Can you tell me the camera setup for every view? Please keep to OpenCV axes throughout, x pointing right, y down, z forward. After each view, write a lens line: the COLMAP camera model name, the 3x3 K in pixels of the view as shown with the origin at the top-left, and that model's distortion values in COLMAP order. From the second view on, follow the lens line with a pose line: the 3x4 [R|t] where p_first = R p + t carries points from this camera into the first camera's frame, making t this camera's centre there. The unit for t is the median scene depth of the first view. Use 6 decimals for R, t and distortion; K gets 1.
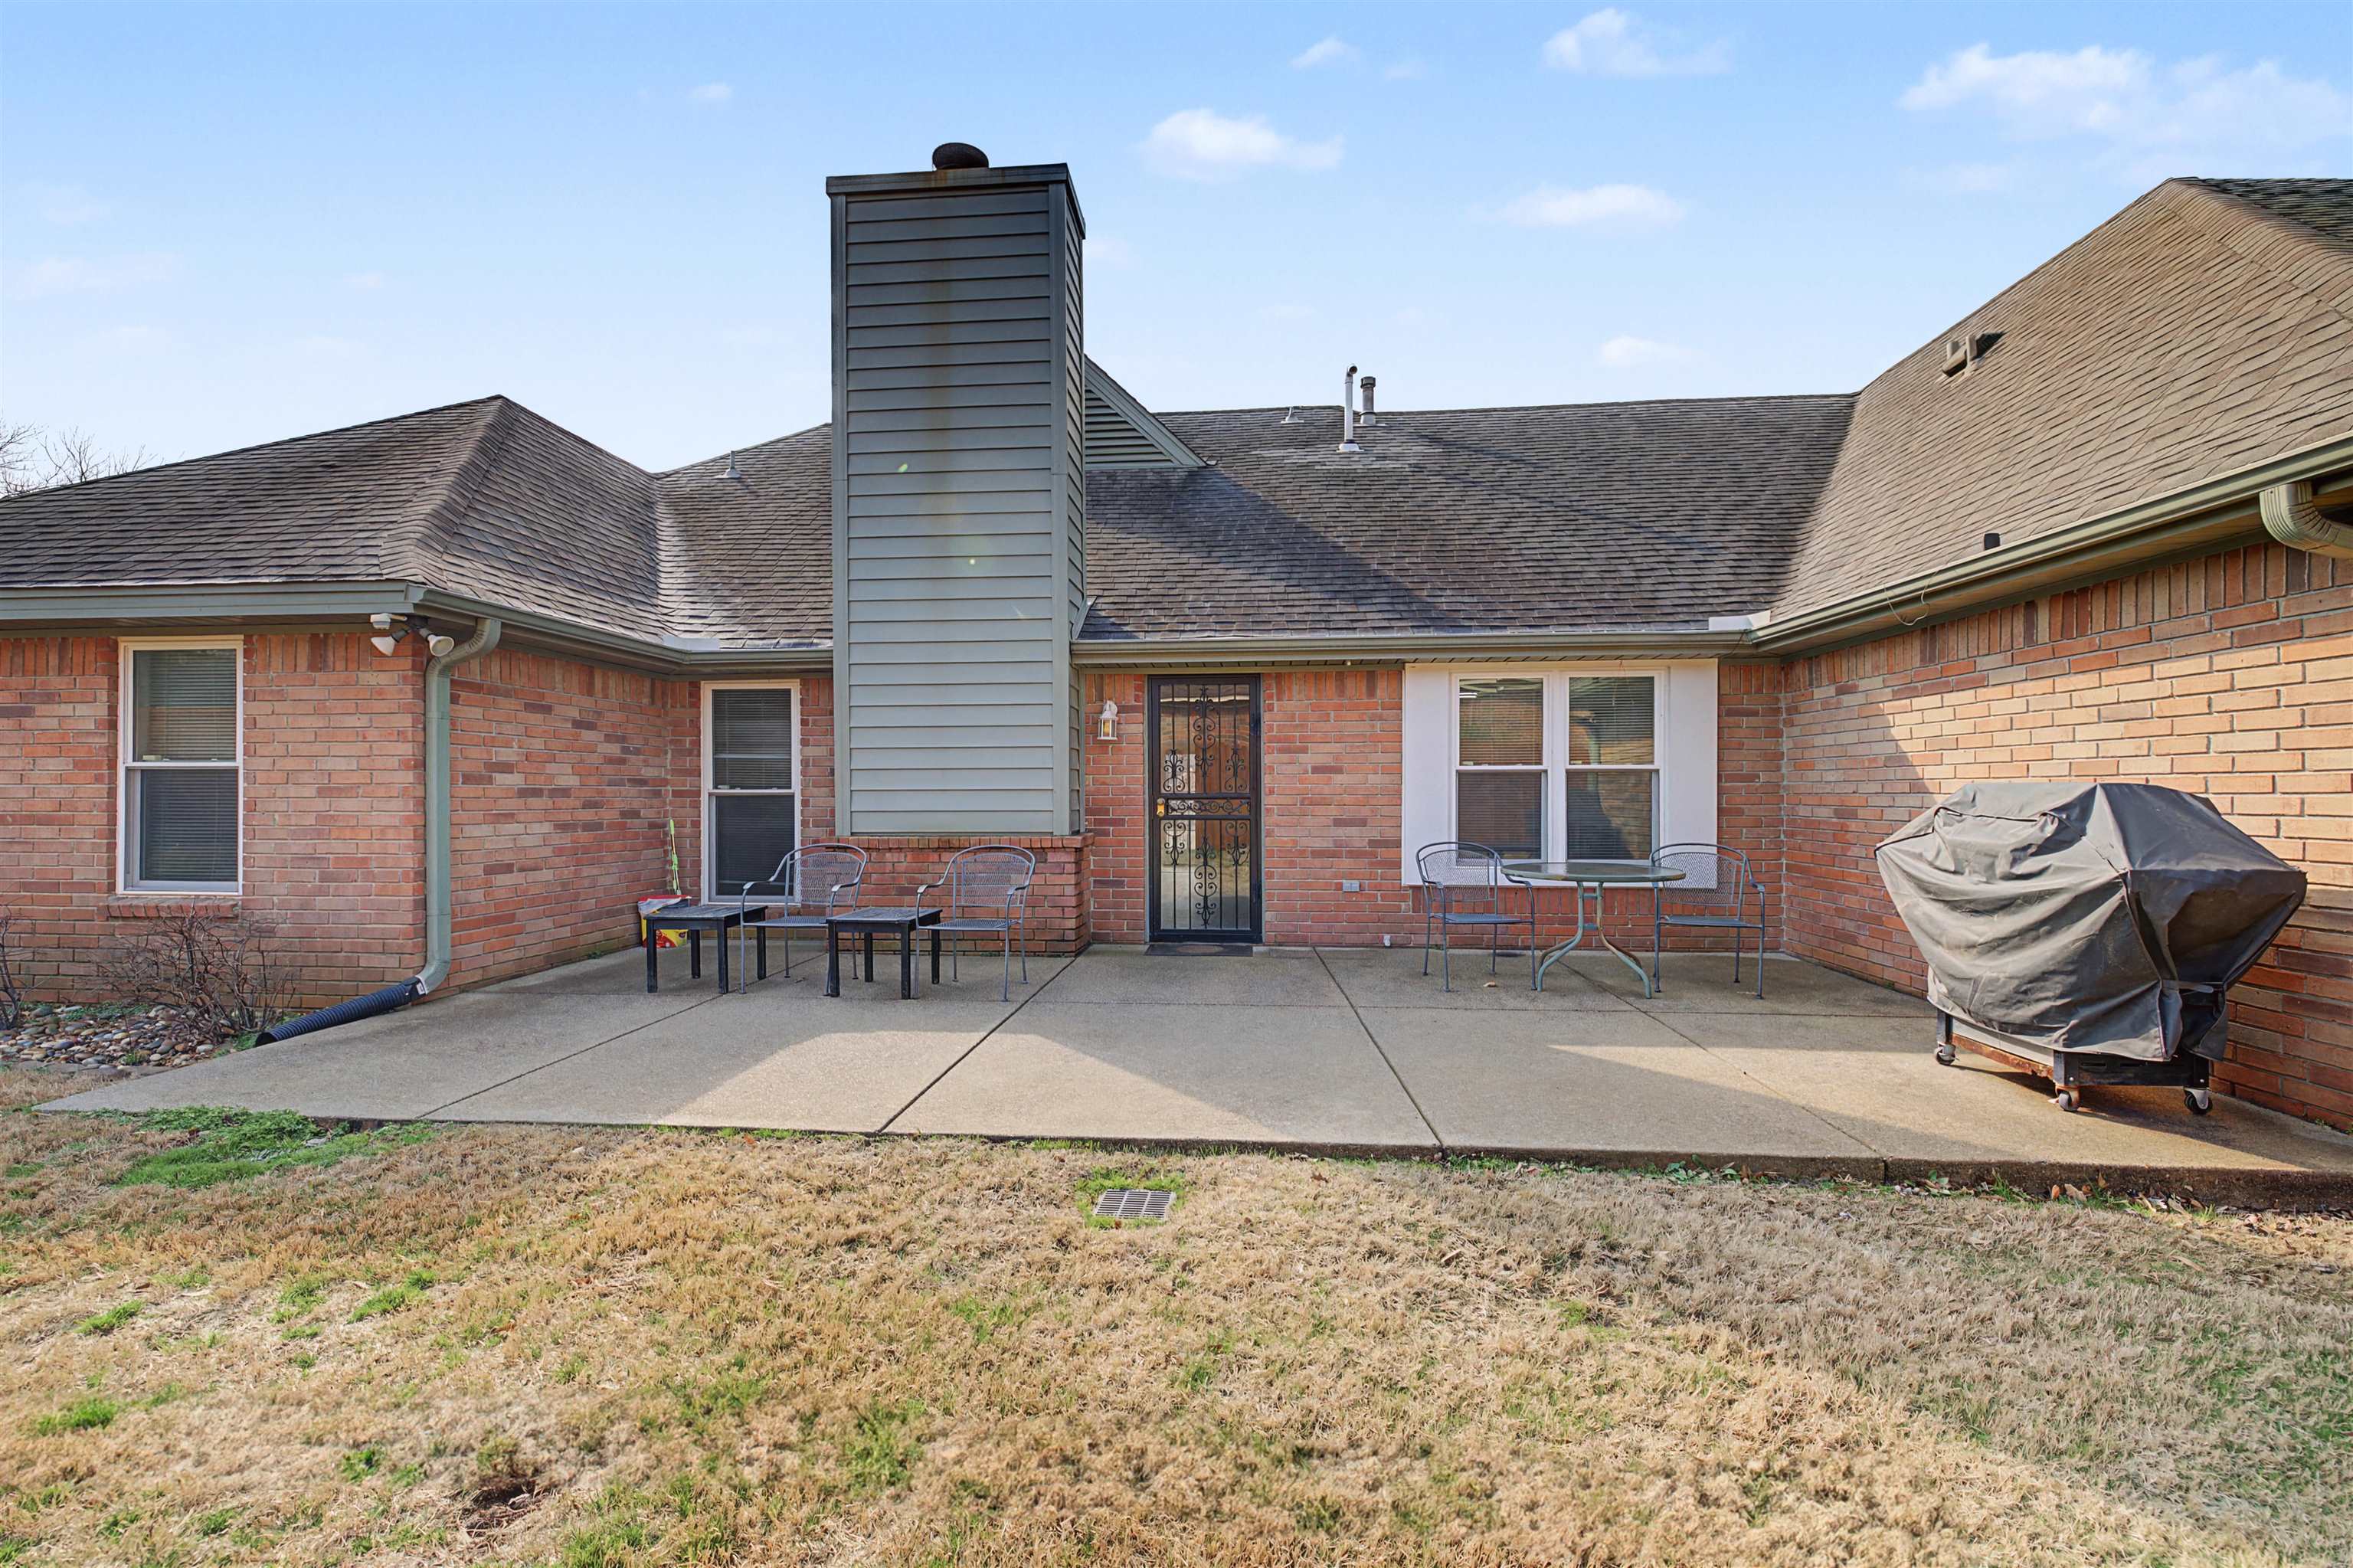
lens RADIAL K [[987.0, 0, 1179.1], [0, 987.0, 793.1], [0, 0, 1]] dist [0.002667, -0.001181]
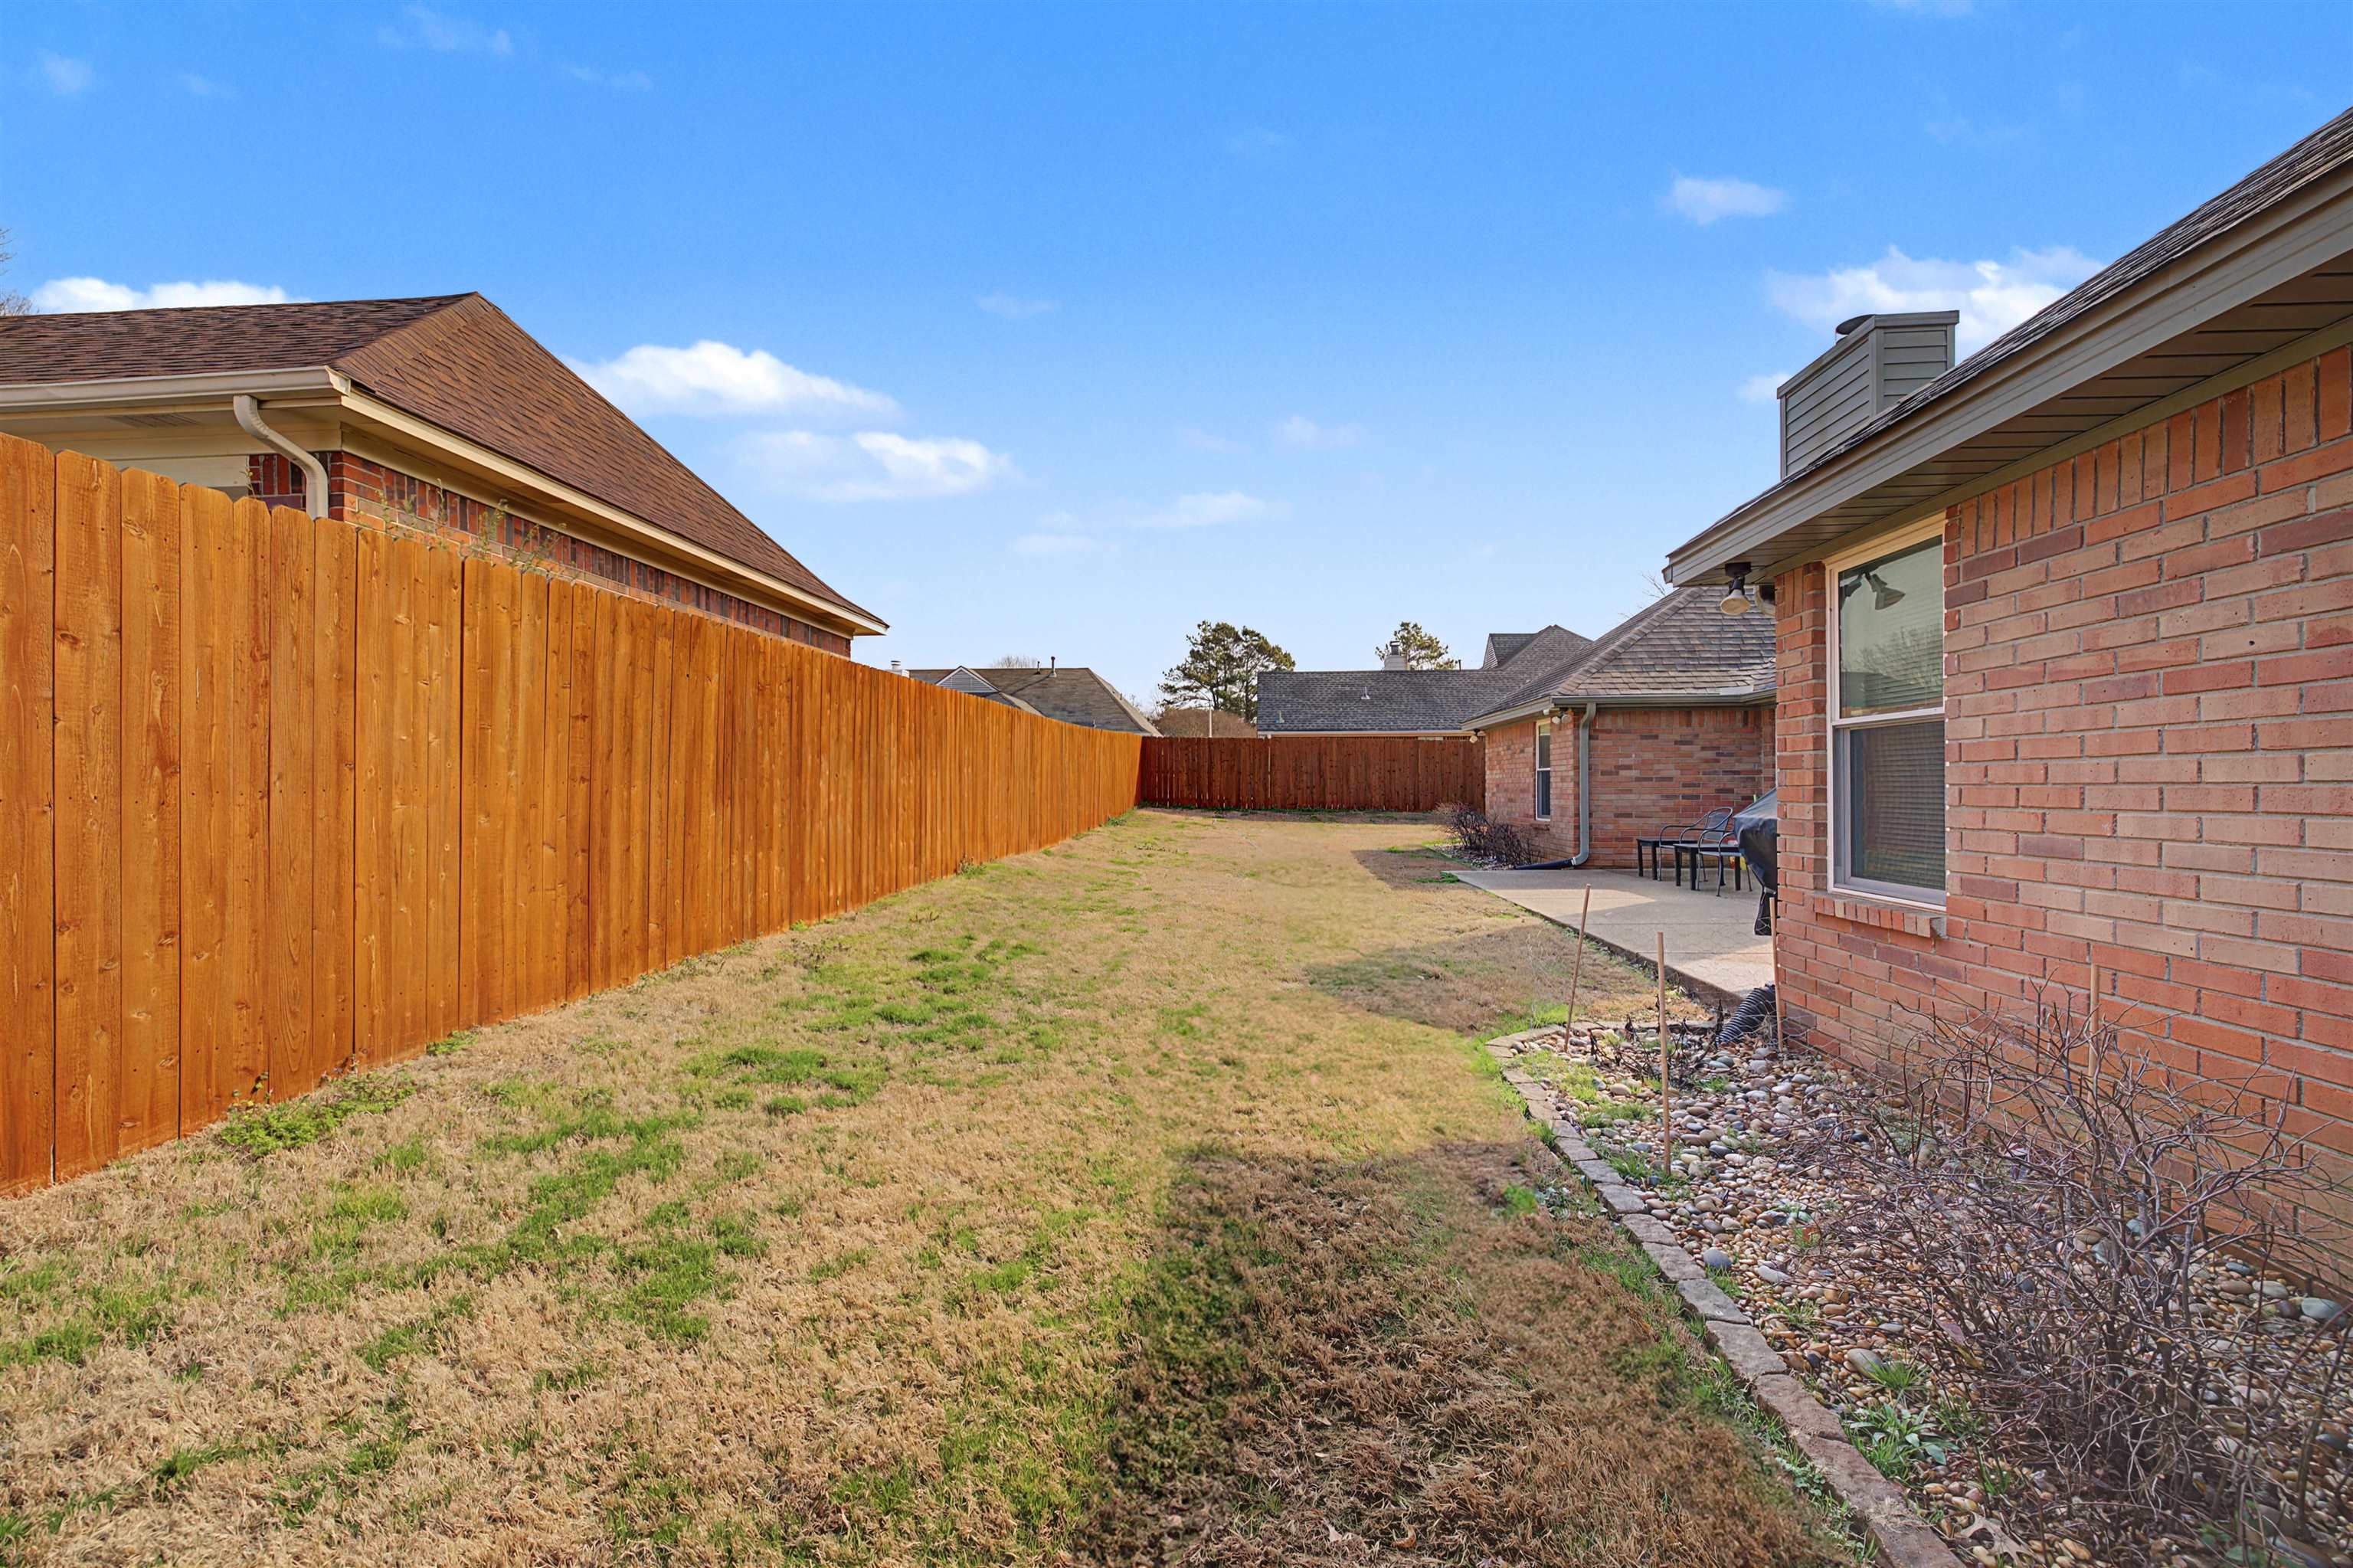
lens RADIAL K [[987.0, 0, 1175.9], [0, 987.0, 783.8], [0, 0, 1]] dist [0.002667, -0.001181]
pose [[-0.002913, -0.001921, -0.999994, 1.419835], [0.006935, 0.999974, -0.001941, 0.006525], [0.999972, -0.006940, -0.002899, 0.047443]]
